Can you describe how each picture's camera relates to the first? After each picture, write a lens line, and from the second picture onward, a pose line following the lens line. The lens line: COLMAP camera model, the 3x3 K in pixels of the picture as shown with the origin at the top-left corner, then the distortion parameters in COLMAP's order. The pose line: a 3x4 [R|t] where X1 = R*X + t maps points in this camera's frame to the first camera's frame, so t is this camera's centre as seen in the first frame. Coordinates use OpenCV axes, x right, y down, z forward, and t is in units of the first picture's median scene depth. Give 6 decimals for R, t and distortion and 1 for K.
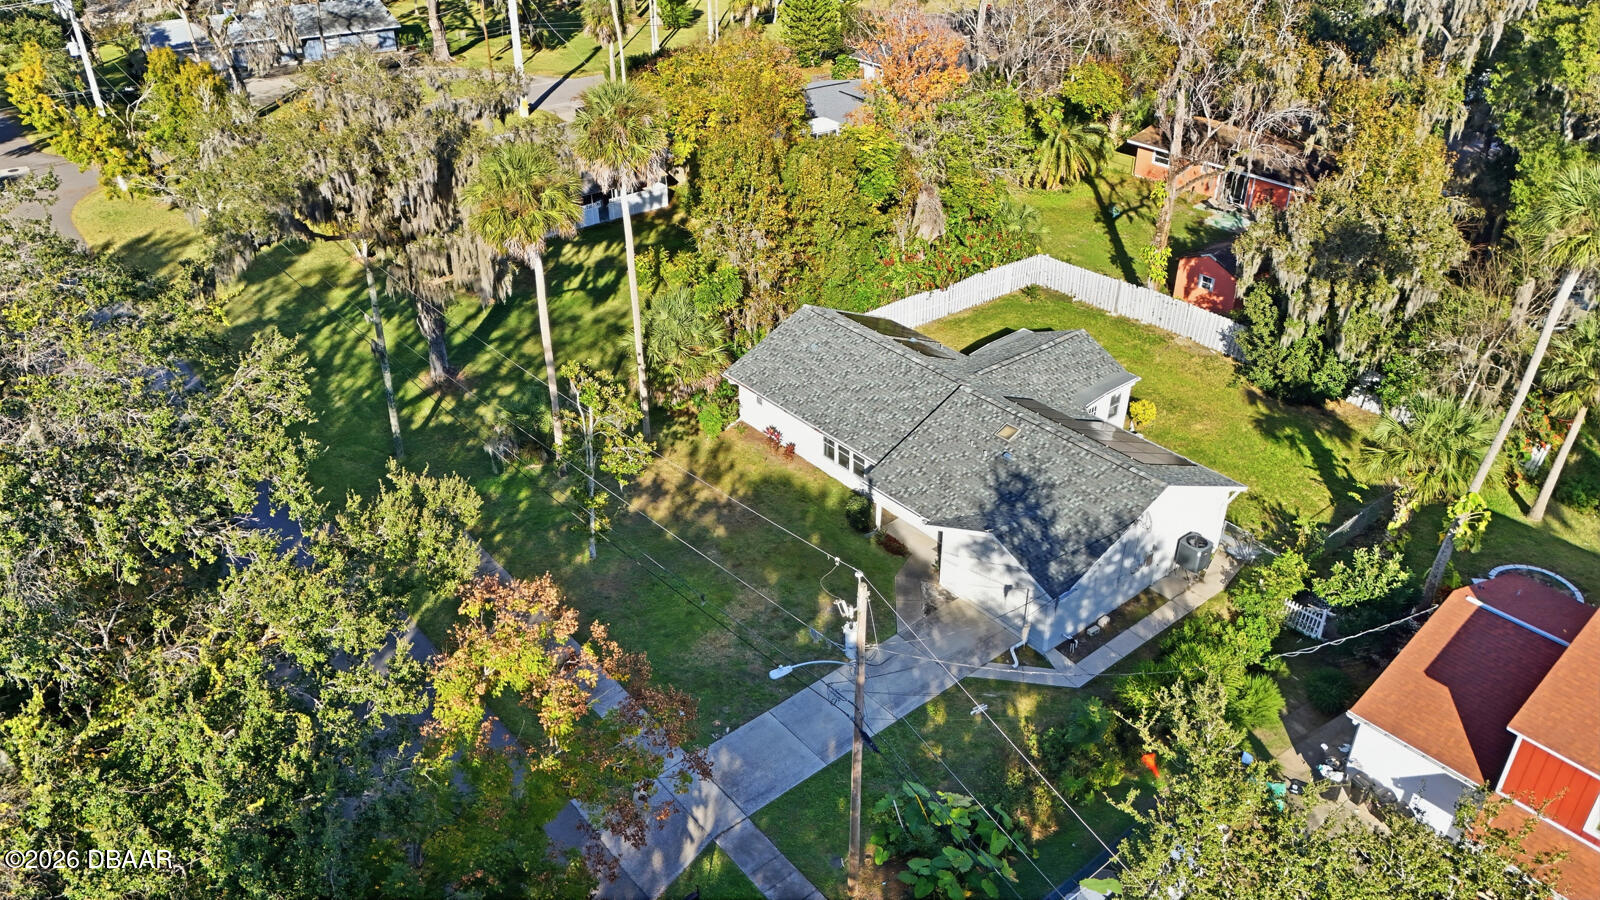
lens RADIAL K [[1167.8, 0, 800.0], [0, 1167.8, 450.0], [0, 0, 1]] dist [0.073953, -0.008017]
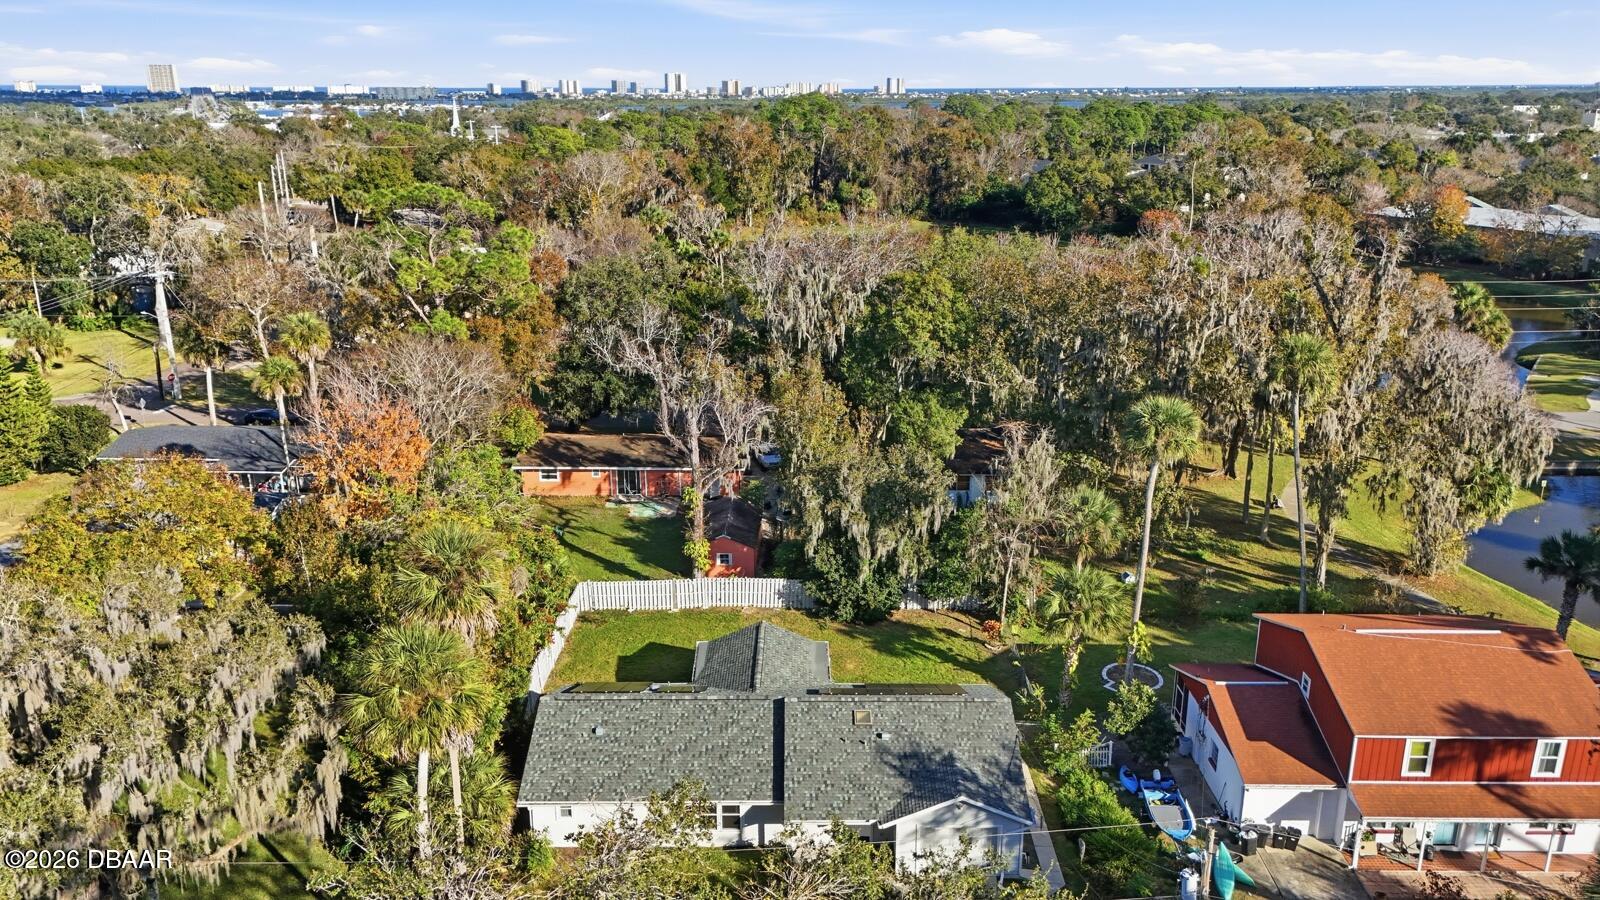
lens RADIAL K [[1167.8, 0, 800.0], [0, 1167.8, 450.0], [0, 0, 1]] dist [0.073953, -0.008017]
pose [[0.644472, -0.220711, 0.732081, -0.484159], [0.392839, 0.916987, -0.069371, -0.150400], [-0.655998, 0.332298, 0.677676, 0.159973]]
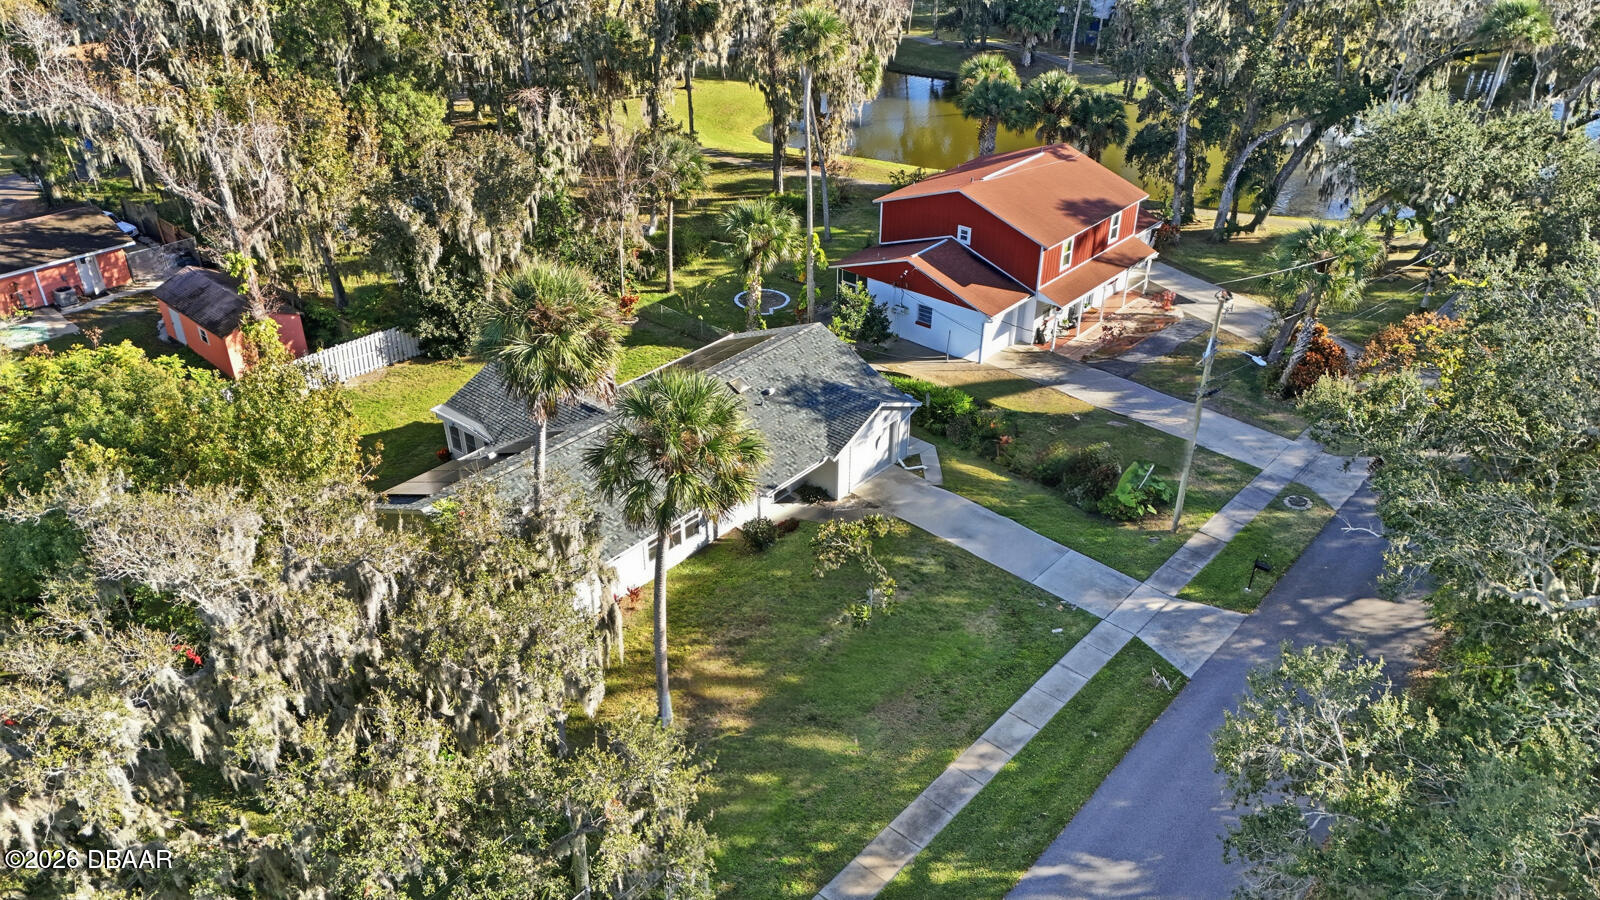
lens RADIAL K [[1167.8, 0, 800.0], [0, 1167.8, 450.0], [0, 0, 1]] dist [0.073953, -0.008017]
pose [[-0.155561, -0.496394, 0.854045, -0.613880], [0.507503, 0.701584, 0.500220, -0.383920], [-0.847491, 0.511246, 0.142782, 0.670185]]
